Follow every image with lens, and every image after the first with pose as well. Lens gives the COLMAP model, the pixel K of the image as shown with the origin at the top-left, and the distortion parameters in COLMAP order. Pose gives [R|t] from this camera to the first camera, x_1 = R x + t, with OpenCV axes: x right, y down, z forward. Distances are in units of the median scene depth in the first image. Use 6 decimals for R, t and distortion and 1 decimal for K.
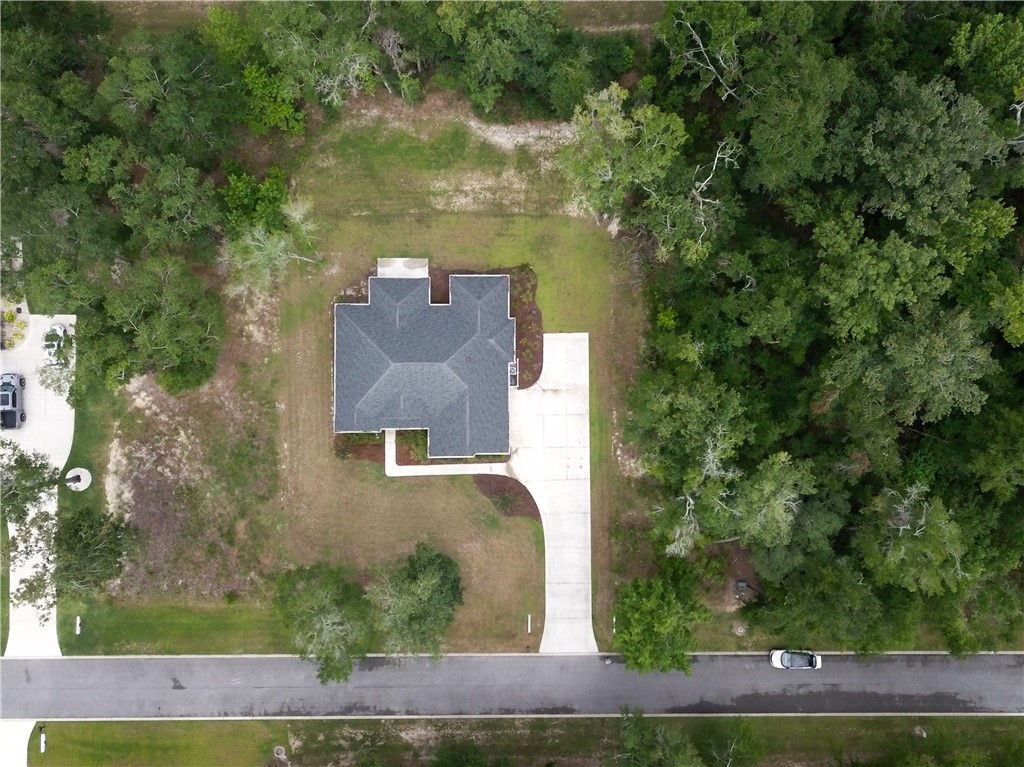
lens RADIAL K [[777.6, 0, 512.0], [0, 777.6, 383.5], [0, 0, 1]] dist [0.004098, 0.000392]
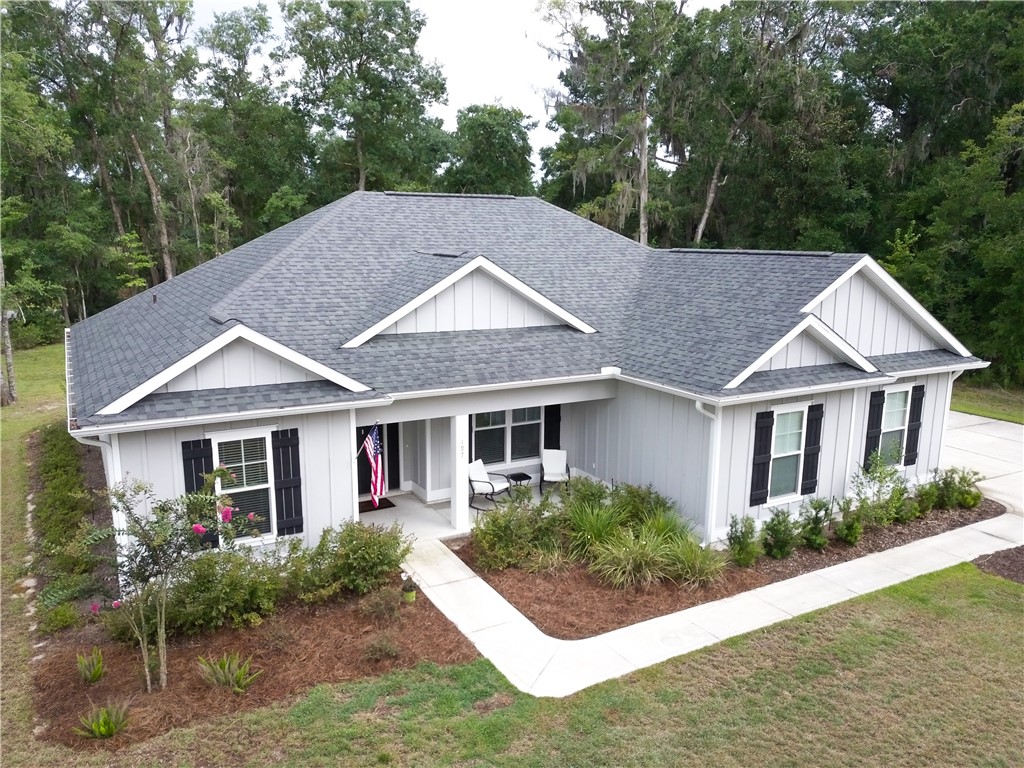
lens RADIAL K [[792.3, 0, 512.0], [0, 792.3, 384.0], [0, 0, 1]] dist [0.002587, -0.000471]
pose [[0.870026, -0.095437, 0.483680, -0.216892], [0.491587, 0.242296, -0.836442, 0.203591], [-0.037366, 0.965497, 0.257719, 0.909806]]
